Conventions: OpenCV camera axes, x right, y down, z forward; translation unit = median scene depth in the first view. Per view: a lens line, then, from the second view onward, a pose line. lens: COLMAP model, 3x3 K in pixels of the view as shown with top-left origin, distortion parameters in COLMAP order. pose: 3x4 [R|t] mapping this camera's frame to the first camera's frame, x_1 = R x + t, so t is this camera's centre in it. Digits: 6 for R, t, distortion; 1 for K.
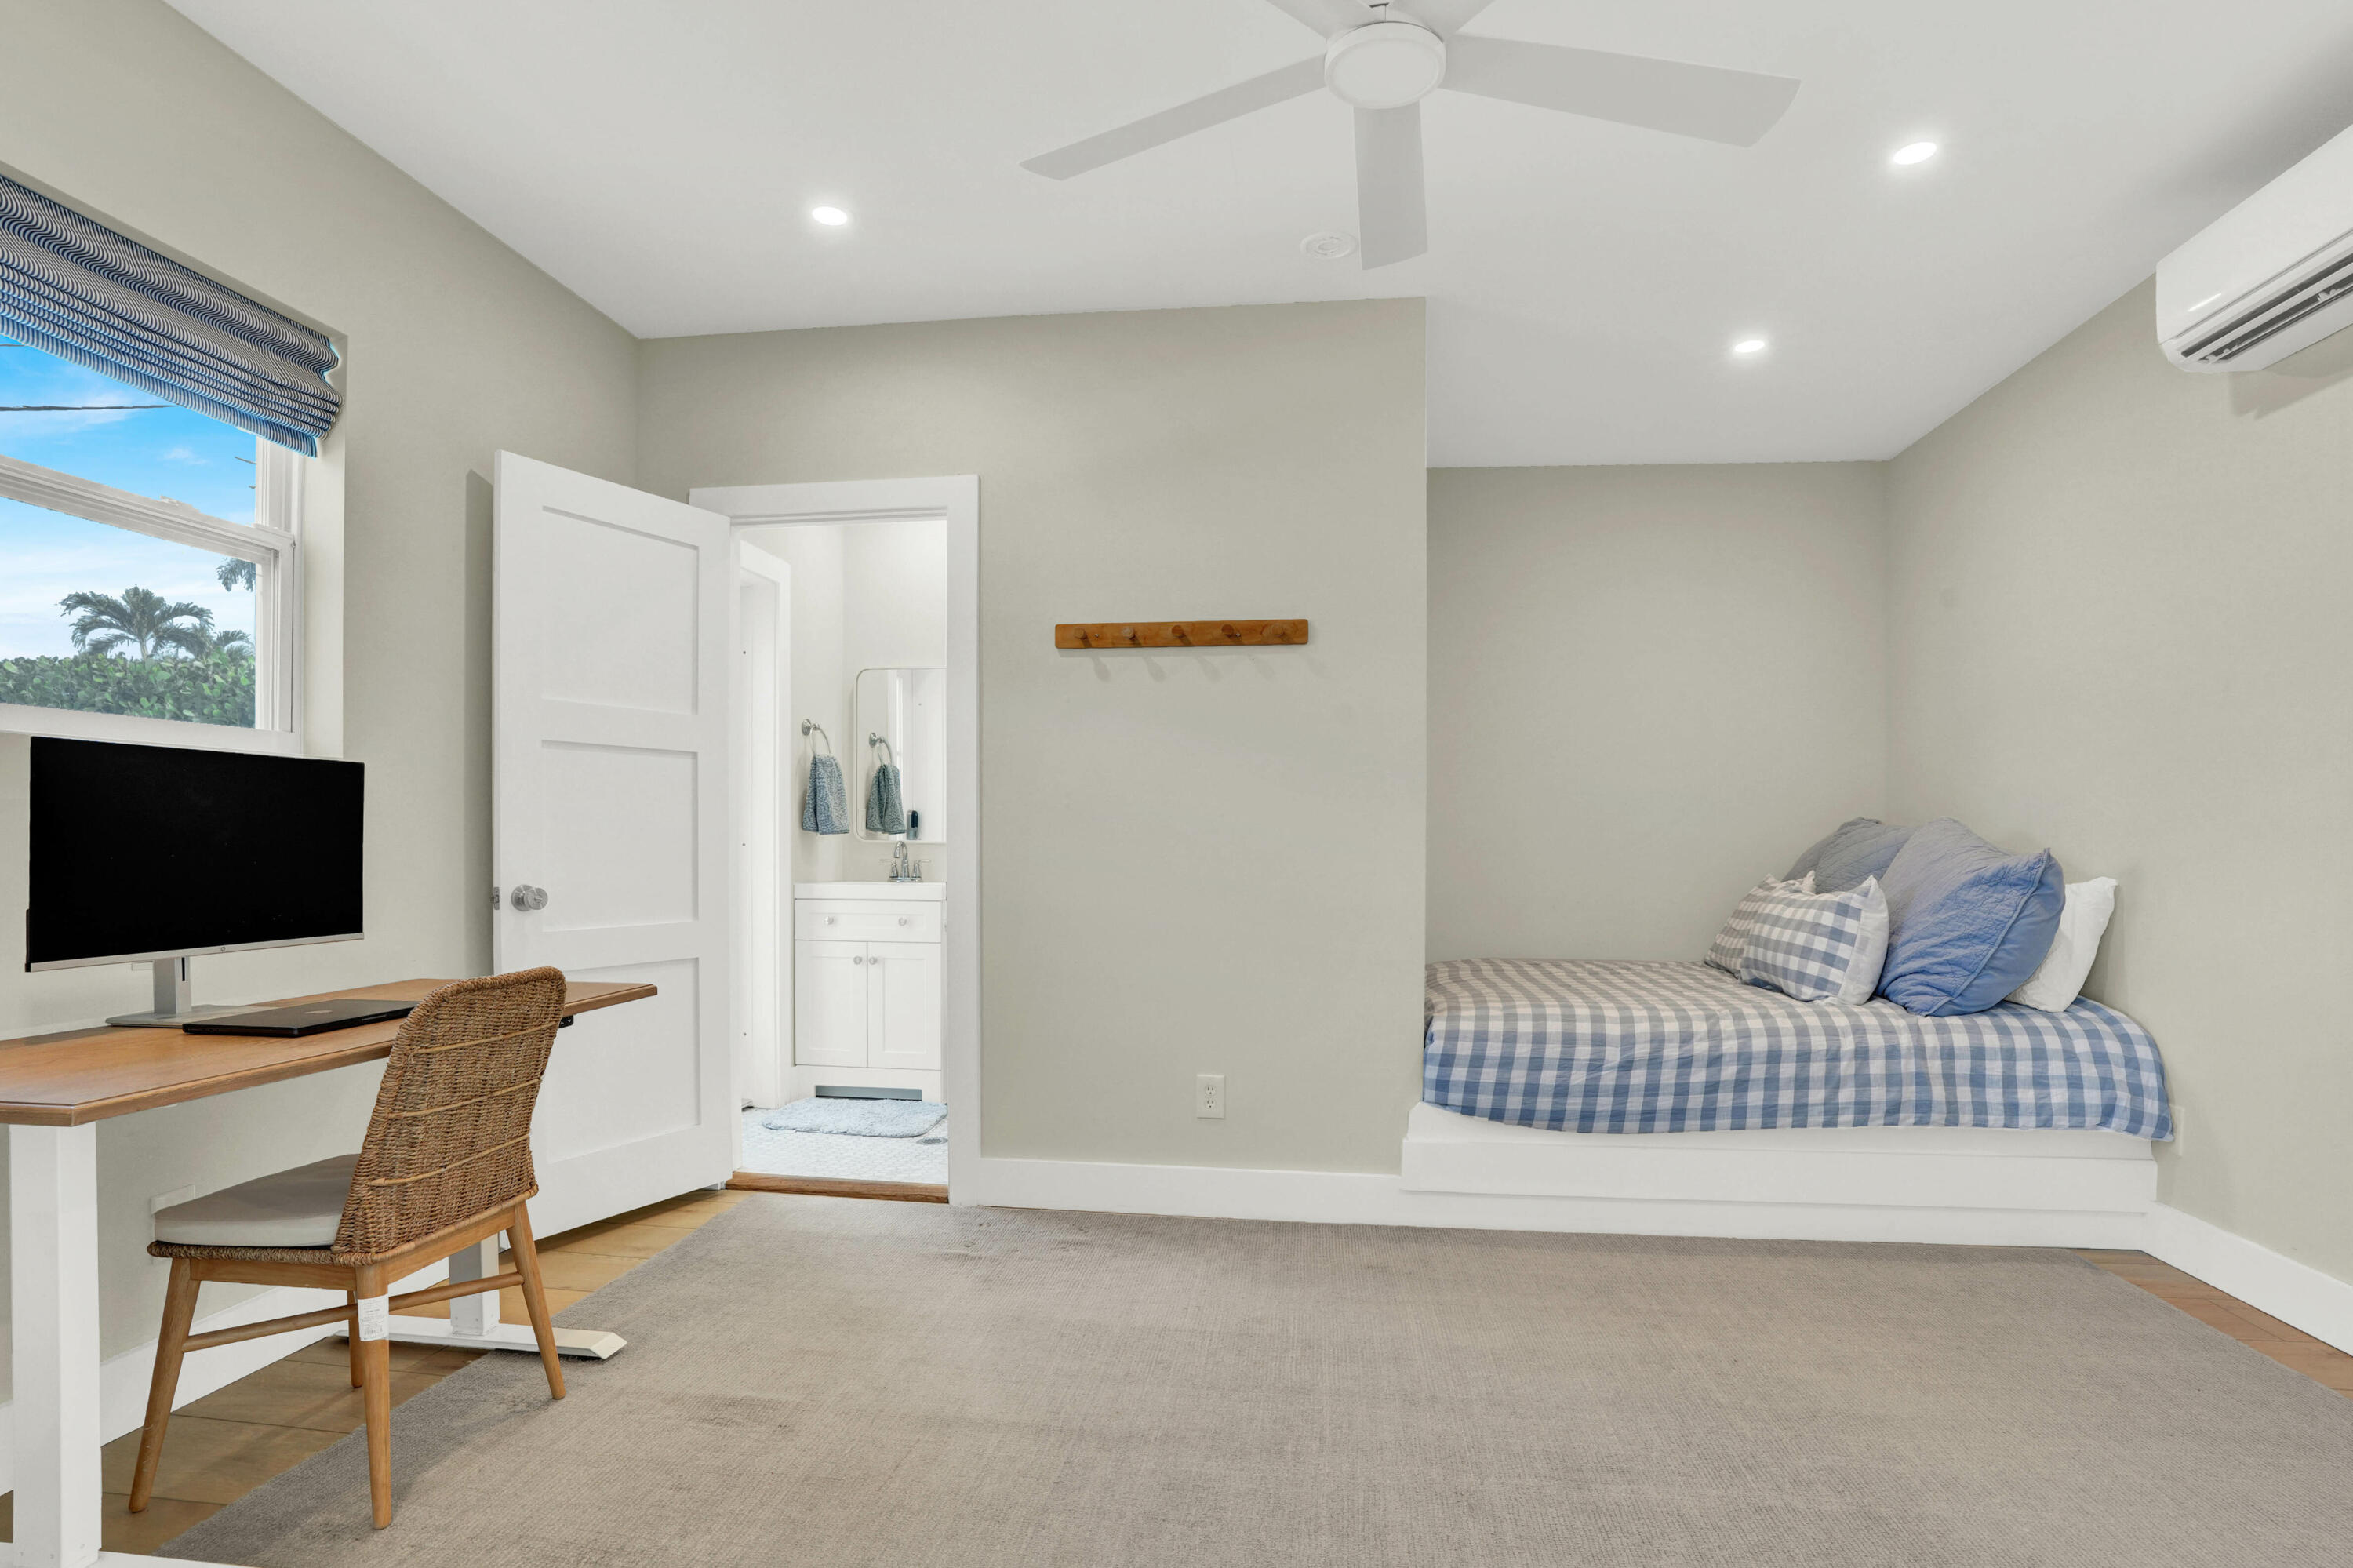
lens RADIAL K [[1139.4, 0, 1194.6], [0, 1139.4, 833.4], [0, 0, 1]] dist [-0.058437, 0.017699]
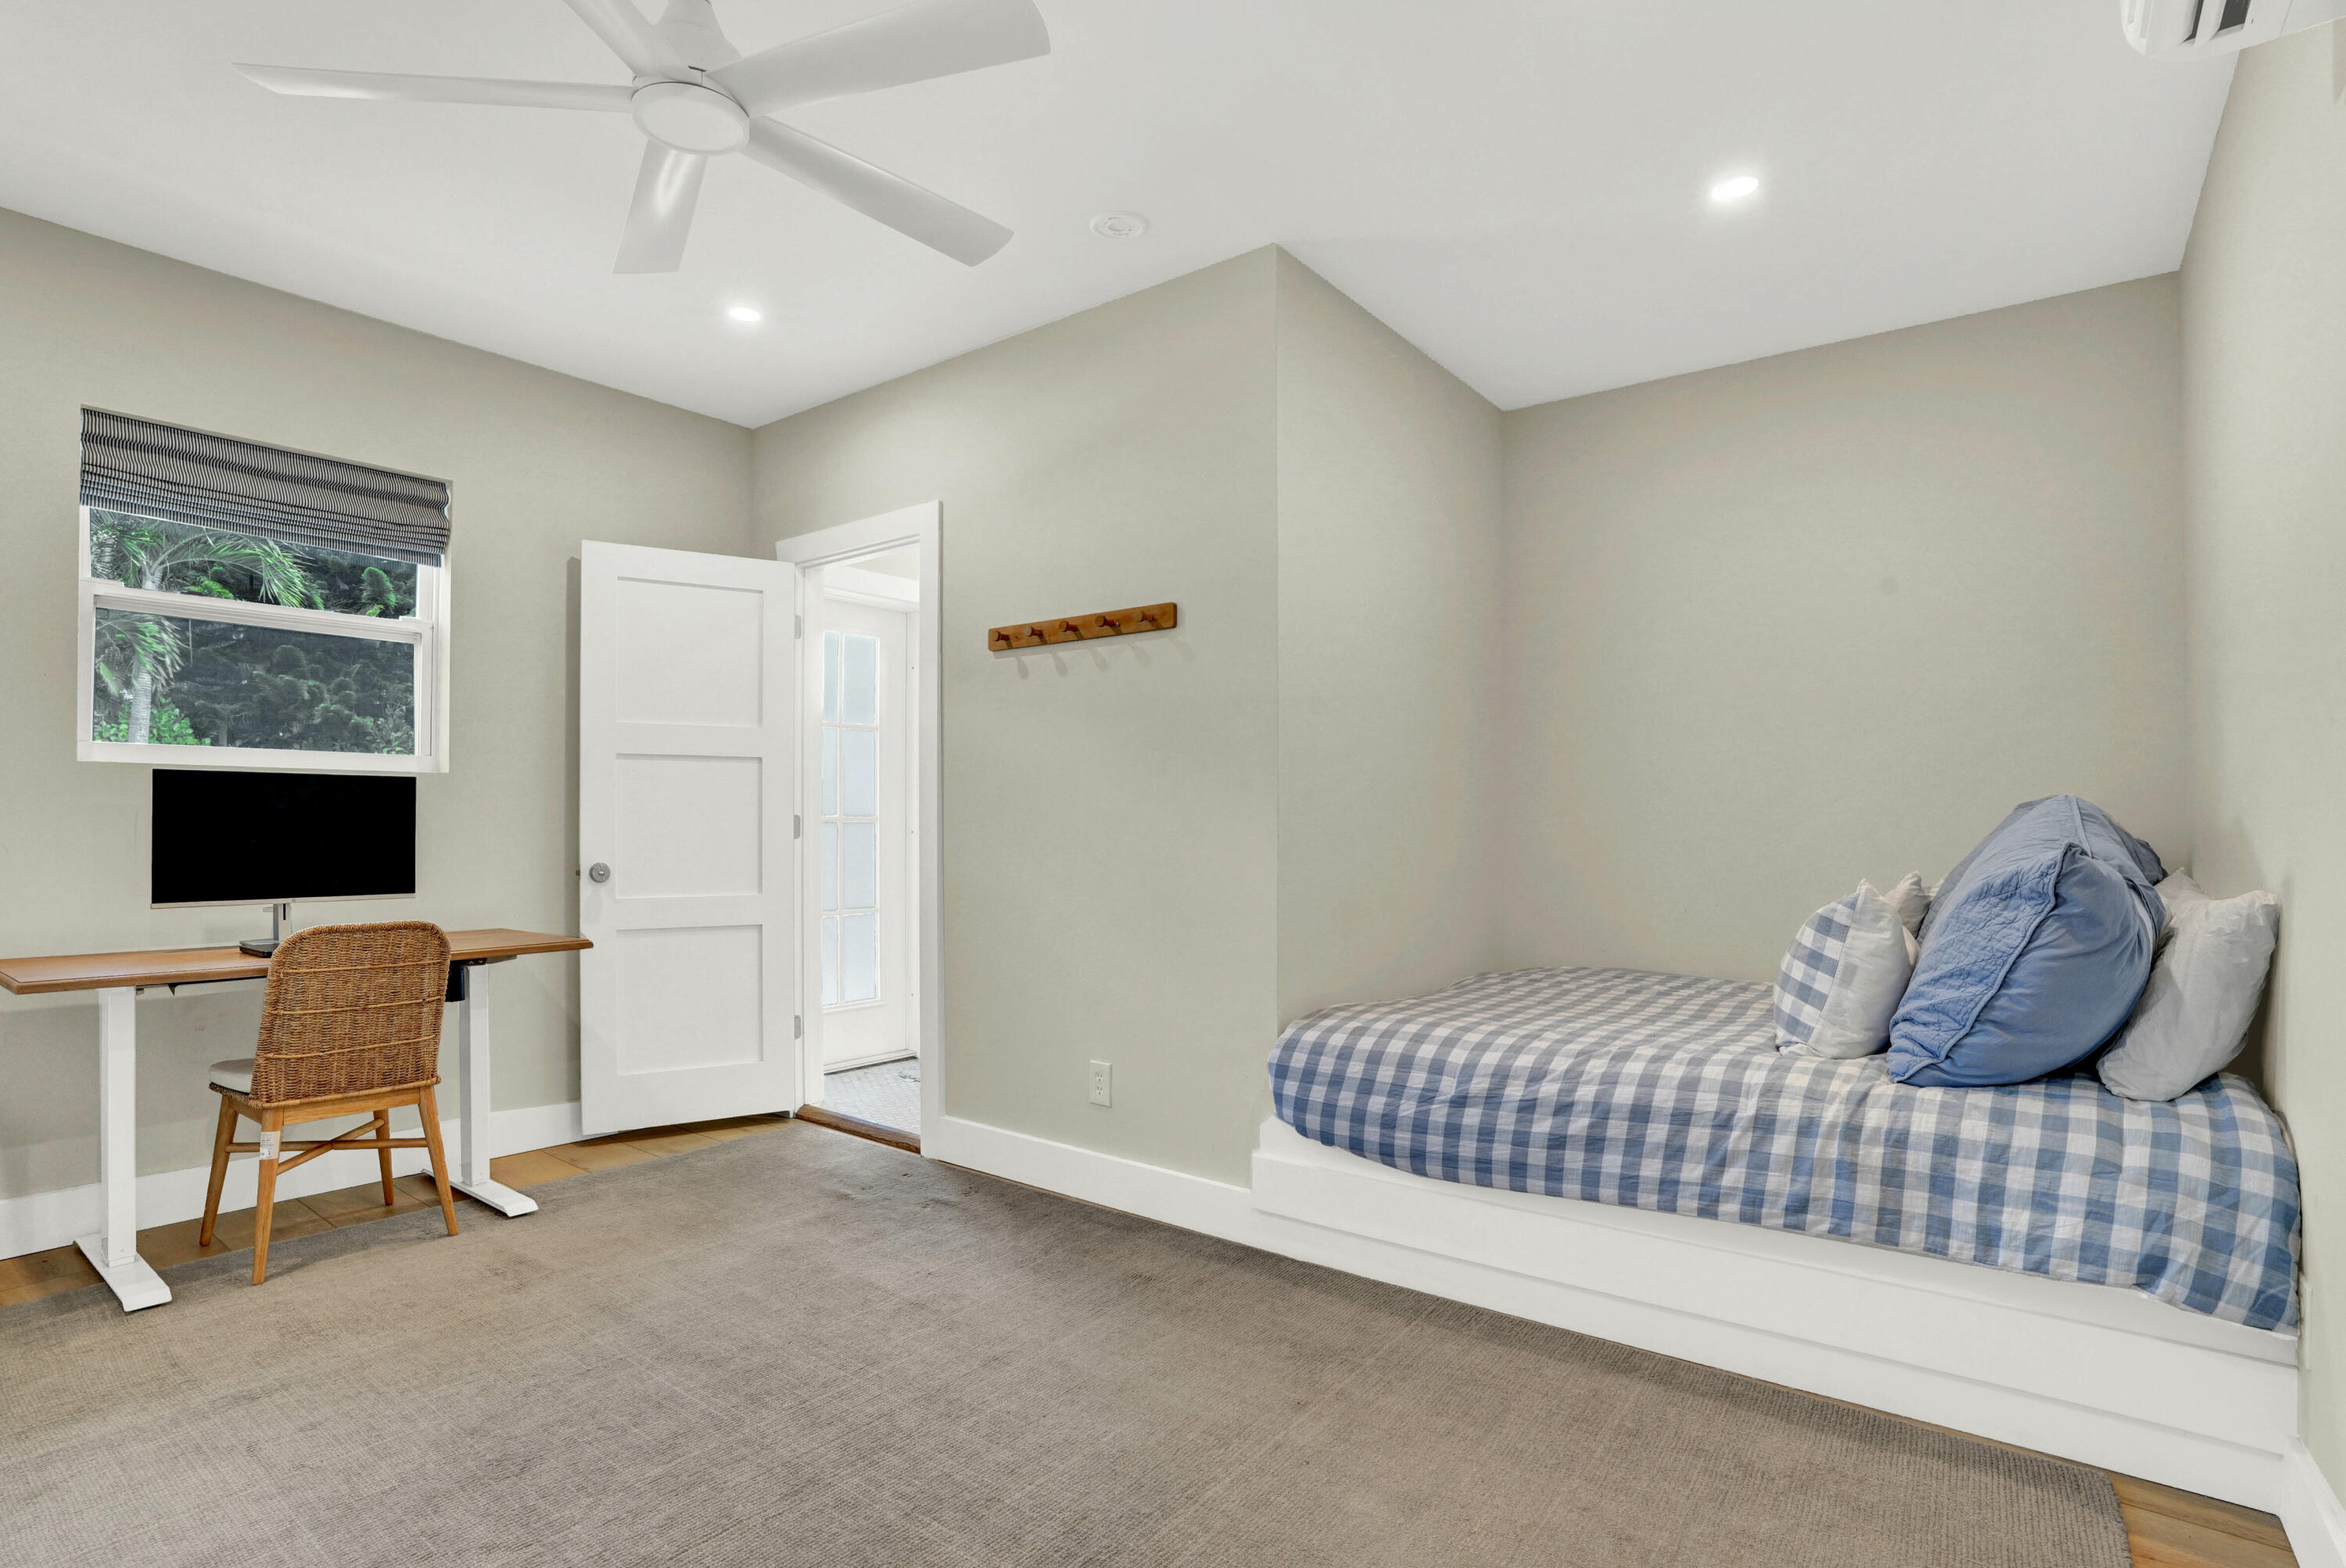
lens RADIAL K [[1144.0, 0, 1175.6], [0, 1144.0, 788.4], [0, 0, 1]] dist [-0.042187, 0.007486]
pose [[0.864084, -0.016857, -0.503065, 0.633843], [0.005079, 0.999680, -0.024774, -0.005145], [0.503321, 0.018852, 0.863894, 0.165294]]
